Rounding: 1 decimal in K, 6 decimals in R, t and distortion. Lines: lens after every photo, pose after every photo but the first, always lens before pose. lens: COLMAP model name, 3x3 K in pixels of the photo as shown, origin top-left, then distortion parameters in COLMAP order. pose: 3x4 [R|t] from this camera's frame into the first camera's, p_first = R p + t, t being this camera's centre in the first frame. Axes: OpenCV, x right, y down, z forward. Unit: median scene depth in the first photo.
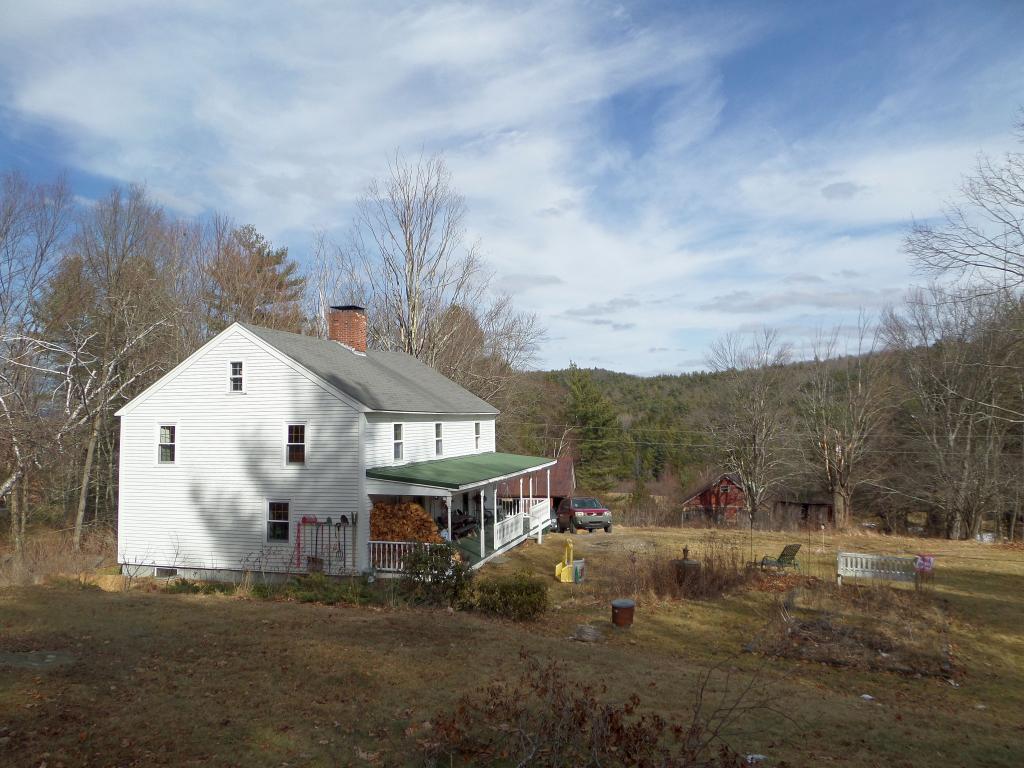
lens RADIAL K [[779.6, 0, 512.6], [0, 779.6, 361.2], [0, 0, 1]] dist [-0.006617, -0.002247]
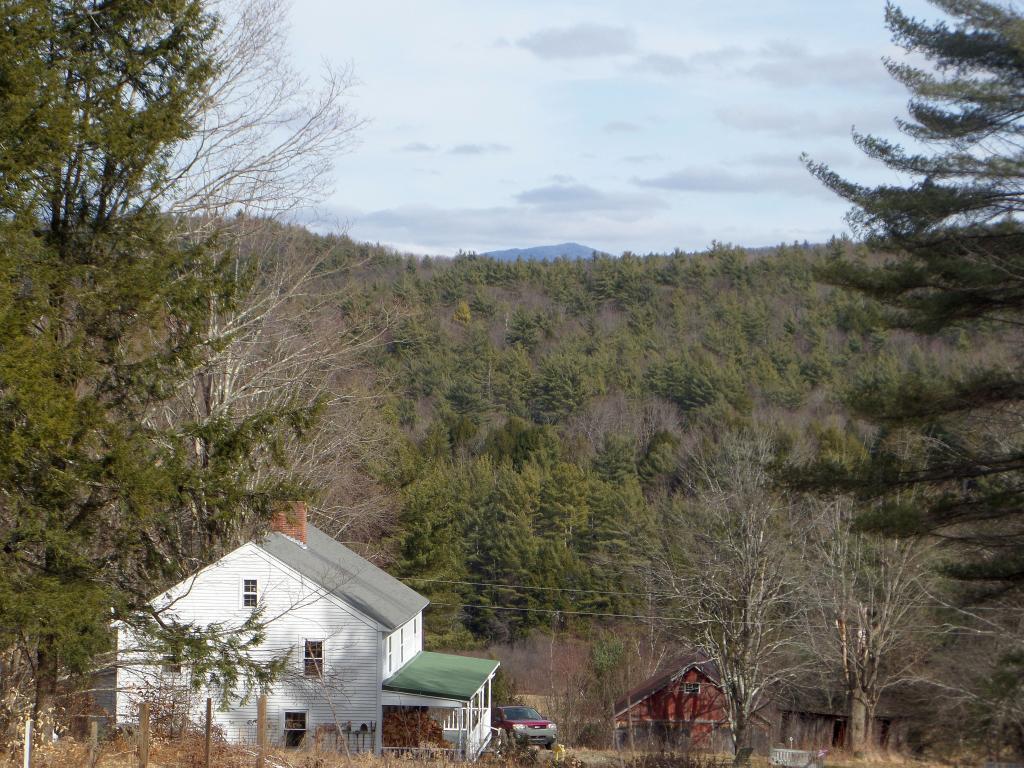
lens RADIAL K [[3141.7, 0, 512.0], [0, 3141.7, 384.0], [0, 0, 1]] dist [0.154747, -1.335732]
pose [[0.978495, 0.023240, 0.204959, -0.426988], [-0.038656, 0.996689, 0.071531, -0.279260], [-0.202618, -0.077916, 0.976153, -1.538944]]
